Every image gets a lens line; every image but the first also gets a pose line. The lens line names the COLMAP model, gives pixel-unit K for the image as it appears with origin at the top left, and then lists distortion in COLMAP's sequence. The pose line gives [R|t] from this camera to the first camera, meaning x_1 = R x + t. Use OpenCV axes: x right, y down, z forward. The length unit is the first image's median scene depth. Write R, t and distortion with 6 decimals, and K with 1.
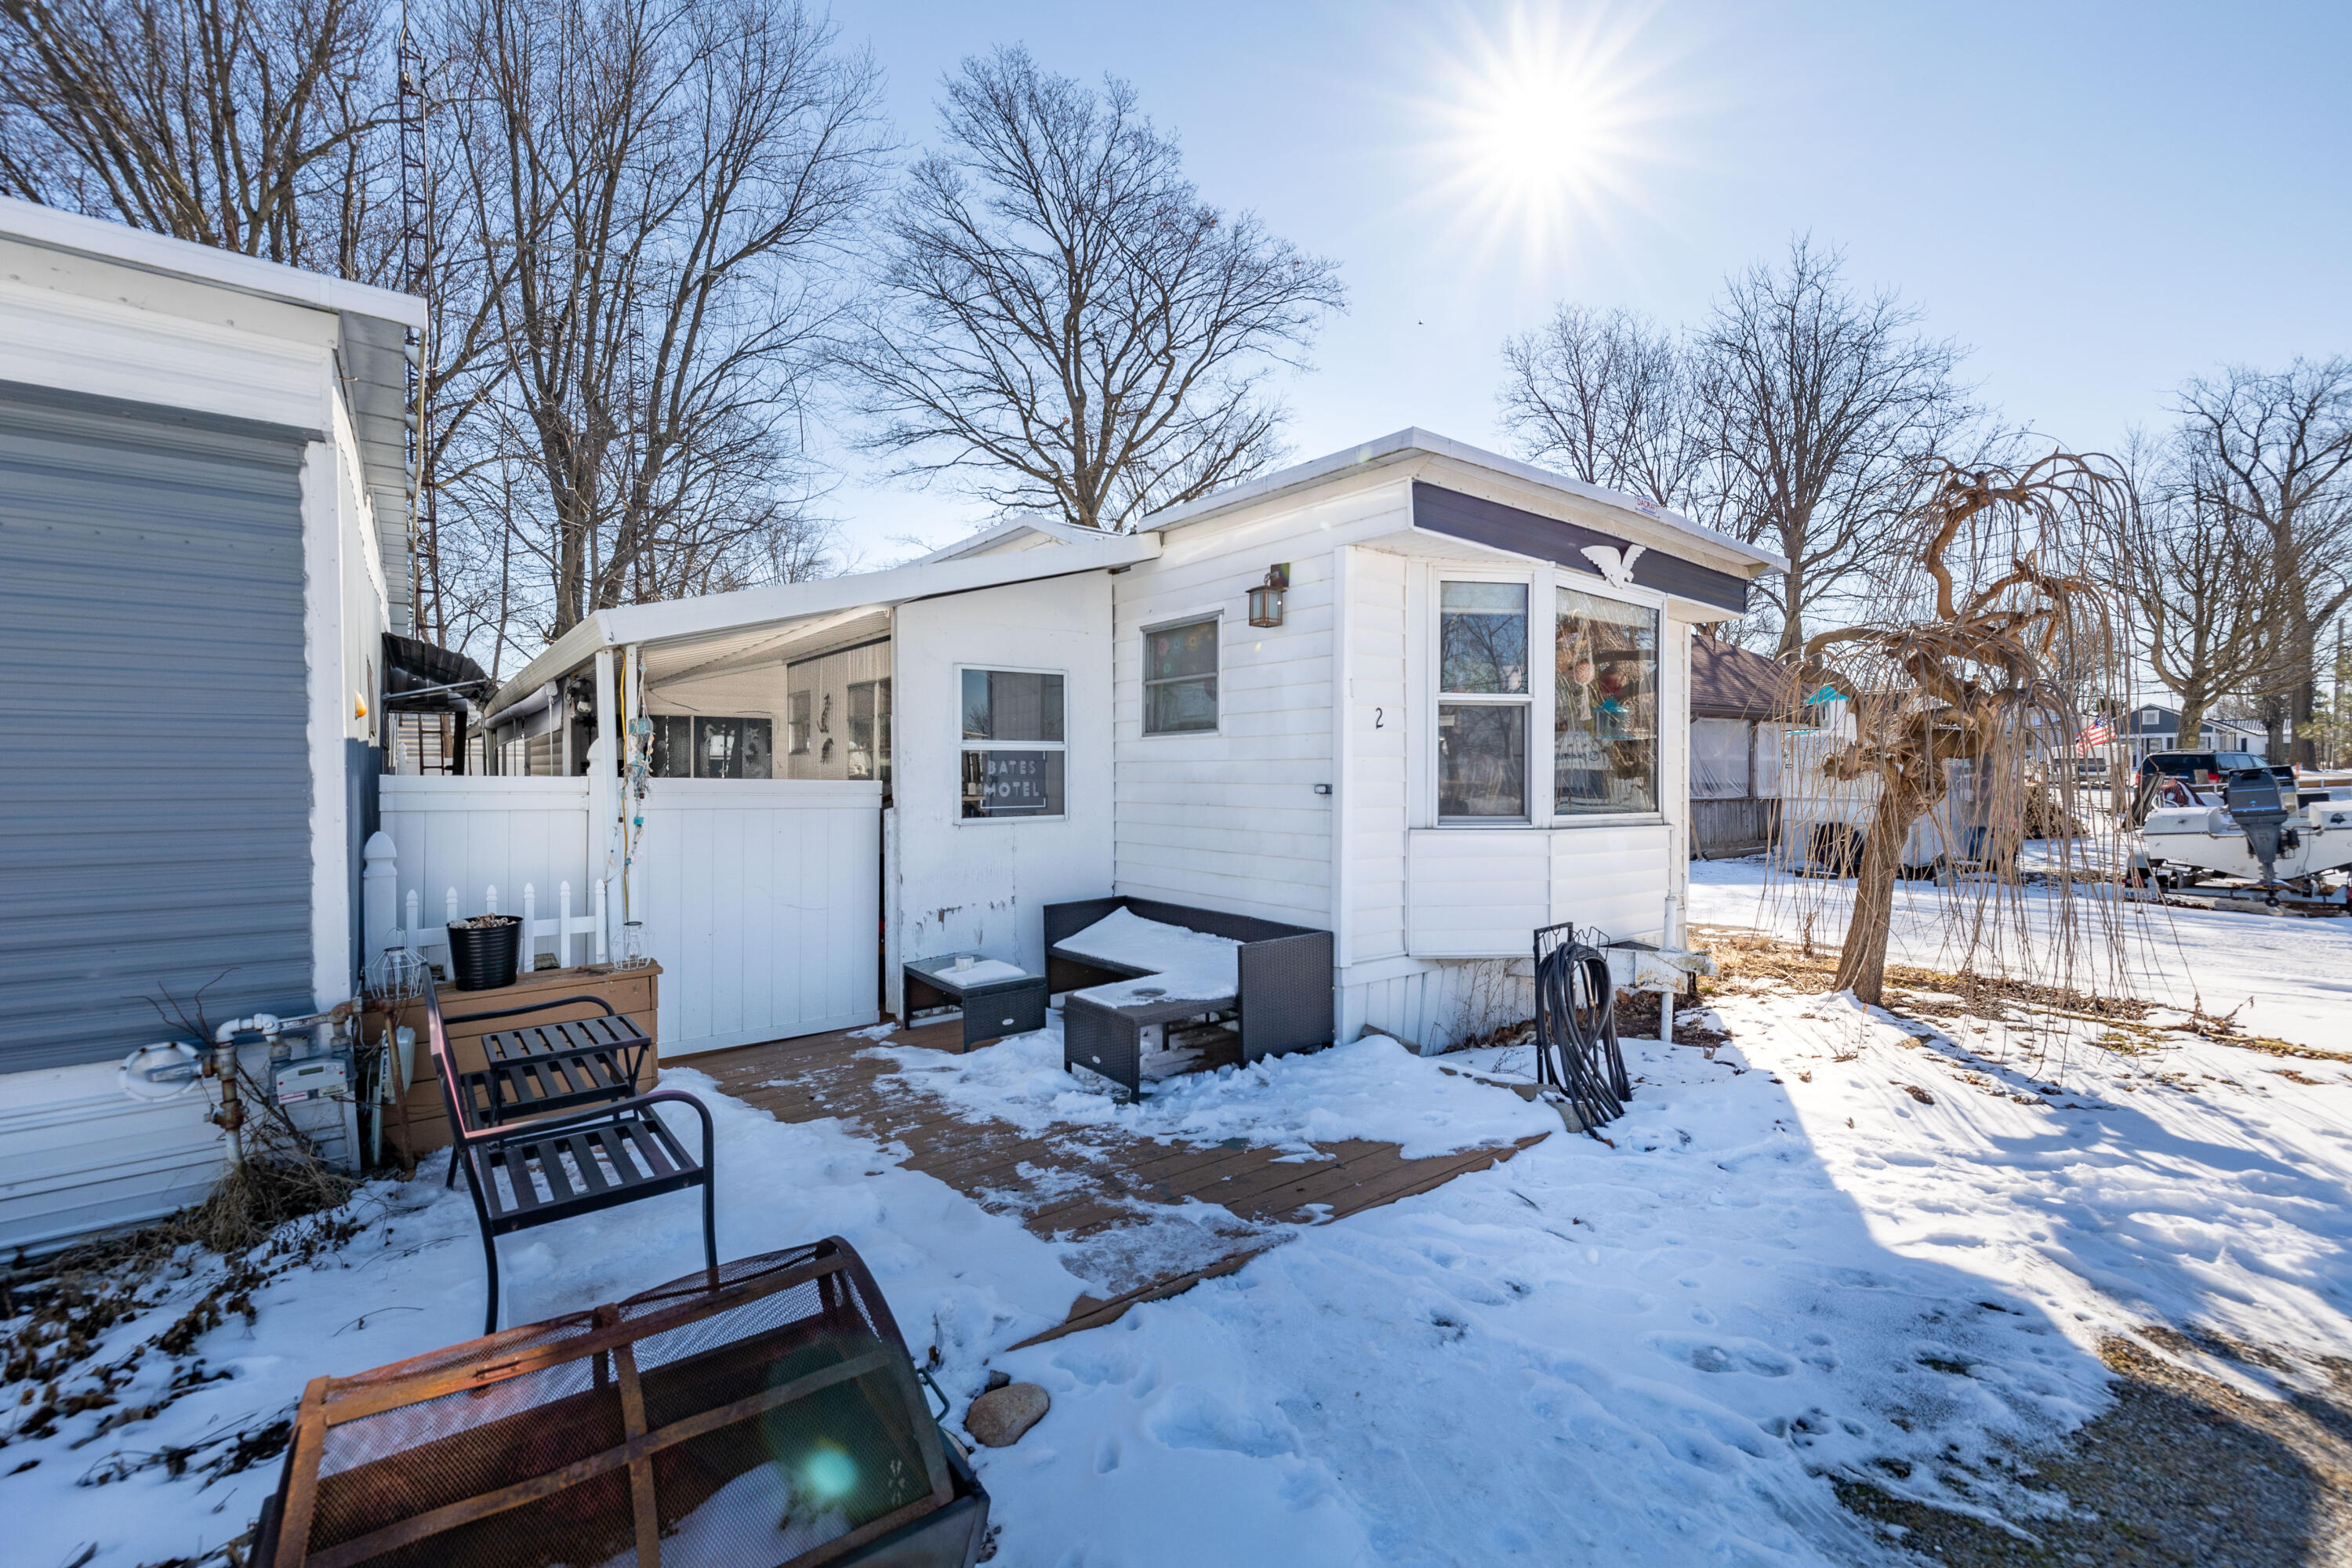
lens RADIAL K [[1001.7, 0, 1178.1], [0, 1001.7, 789.9], [0, 0, 1]] dist [0.003251, 0.000294]
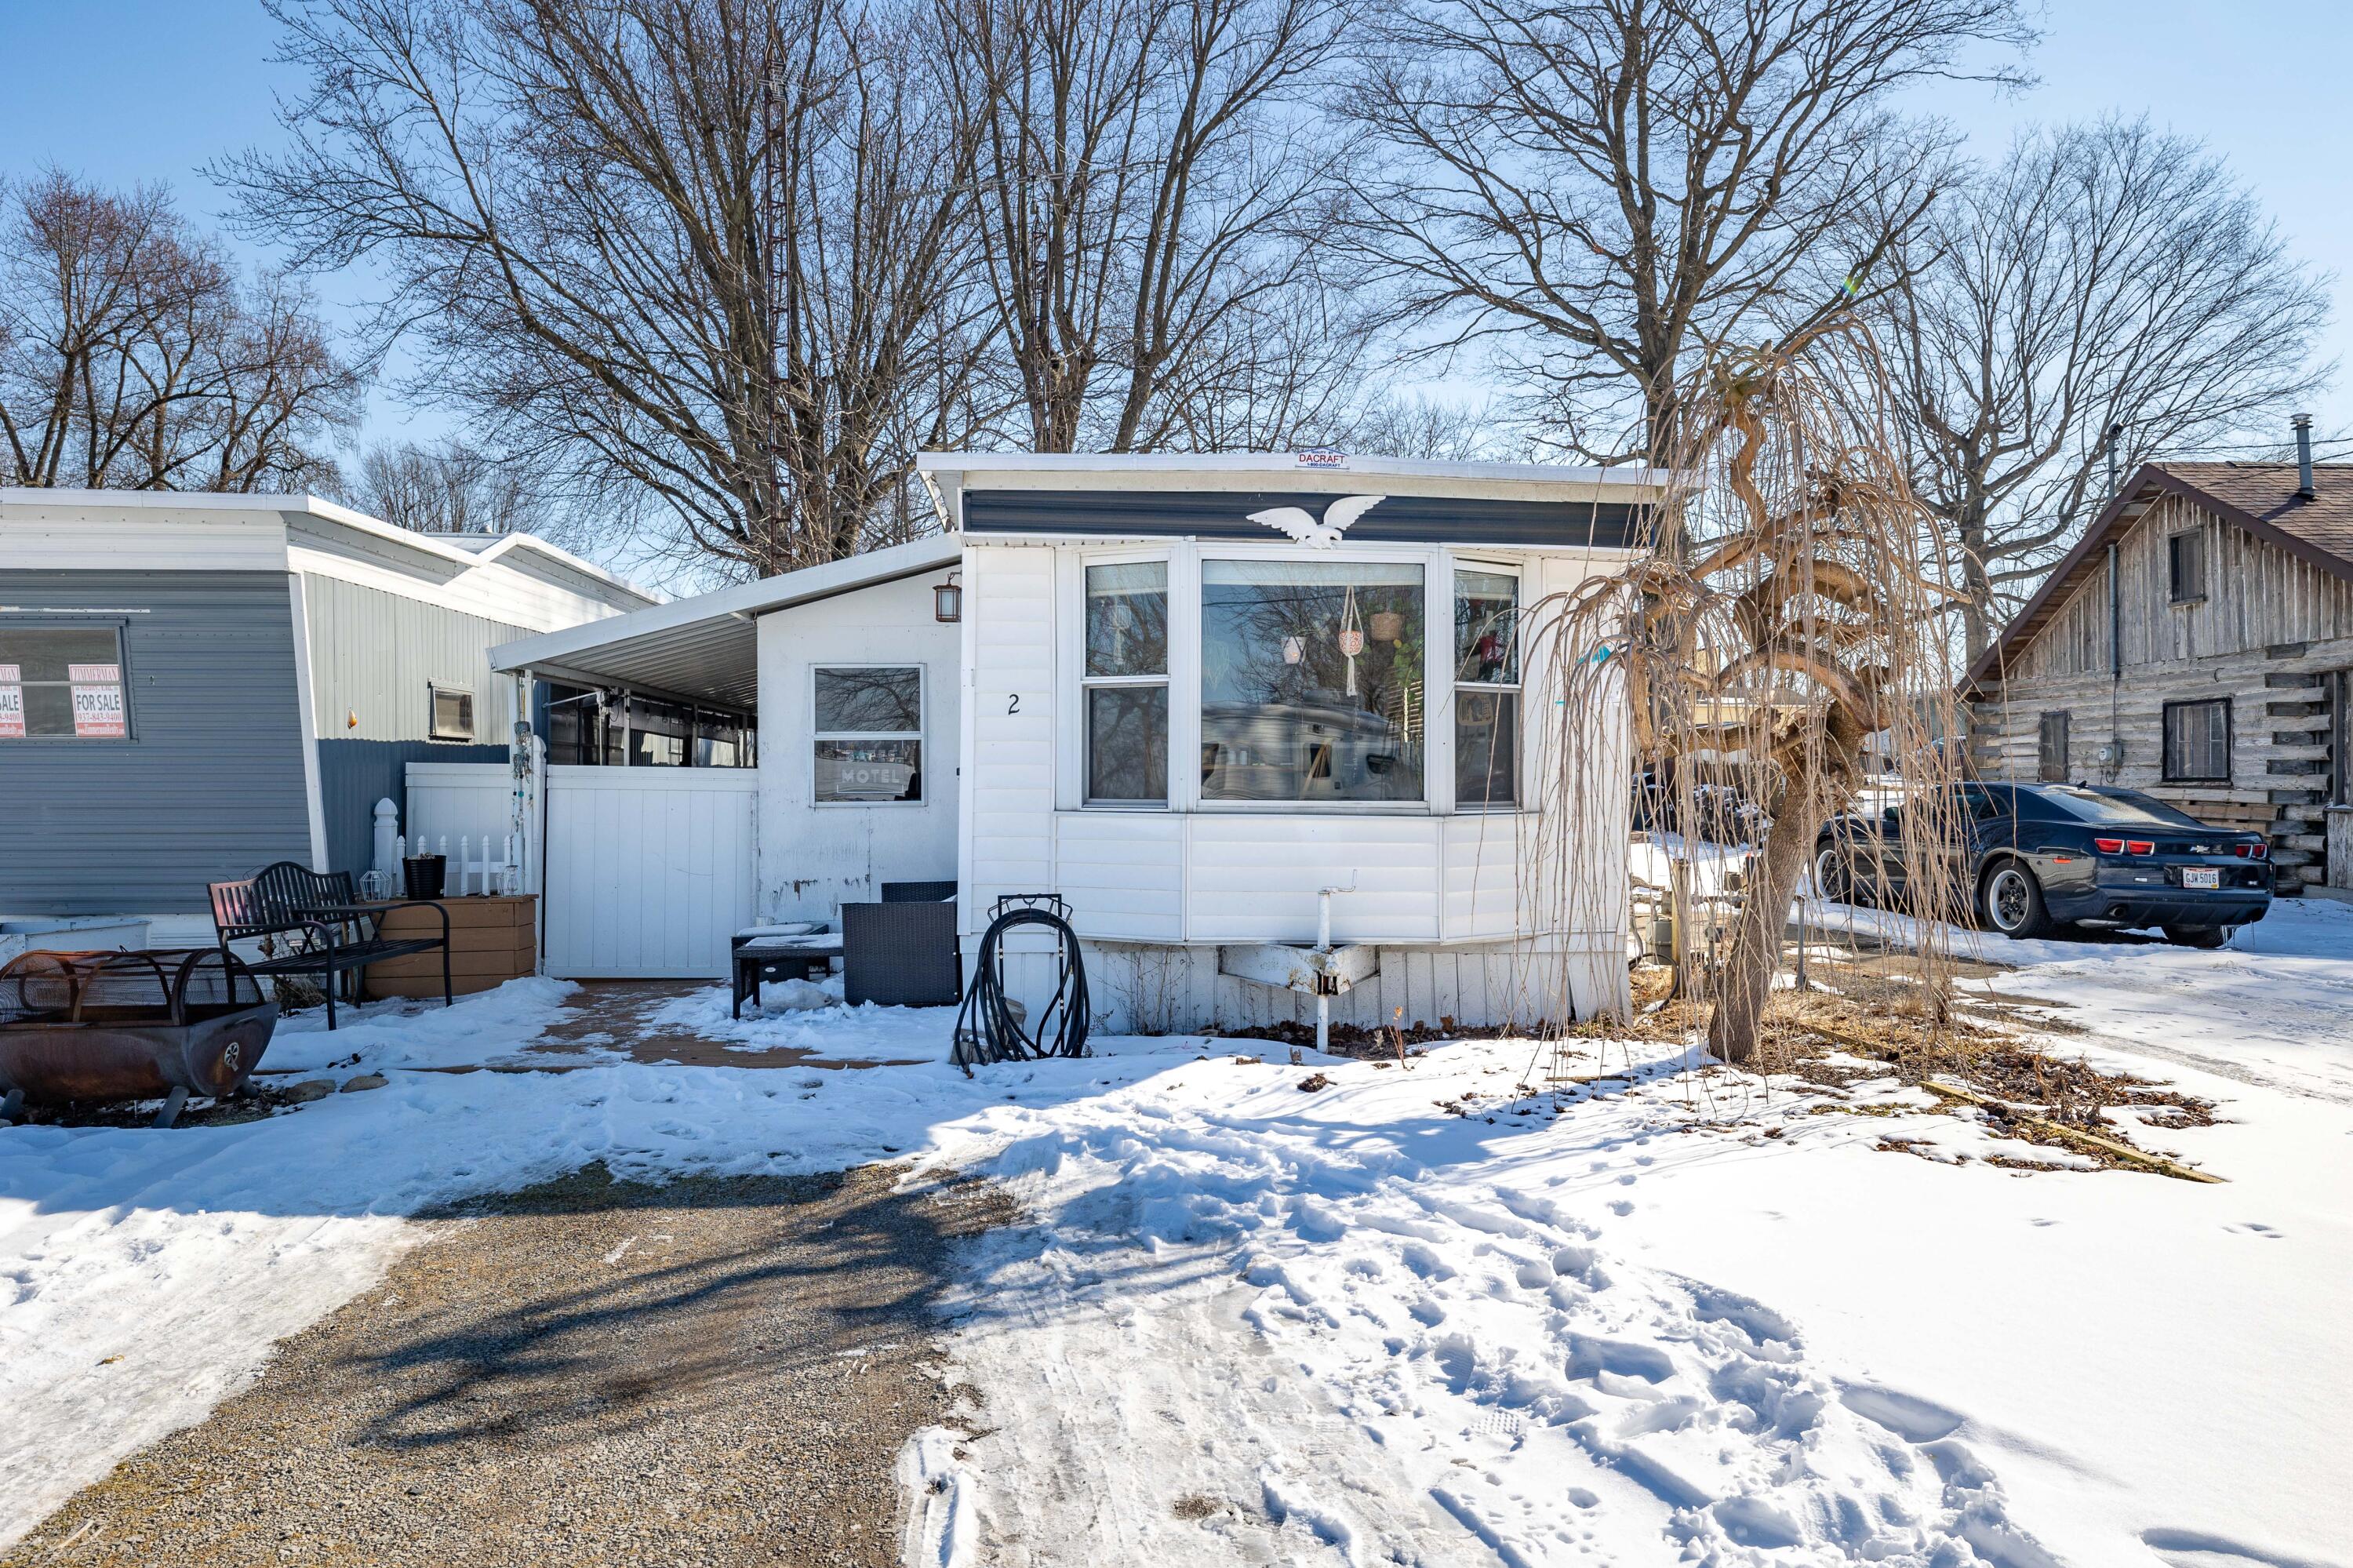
lens RADIAL K [[1662.1, 0, 1176.1], [0, 1662.1, 778.4], [0, 0, 1]] dist [0.002287, 0.001066]
pose [[0.817412, -0.000830, -0.576053, 1.193955], [-0.010025, 0.999827, -0.015666, 0.028459], [0.575966, 0.018581, 0.817262, -0.288918]]
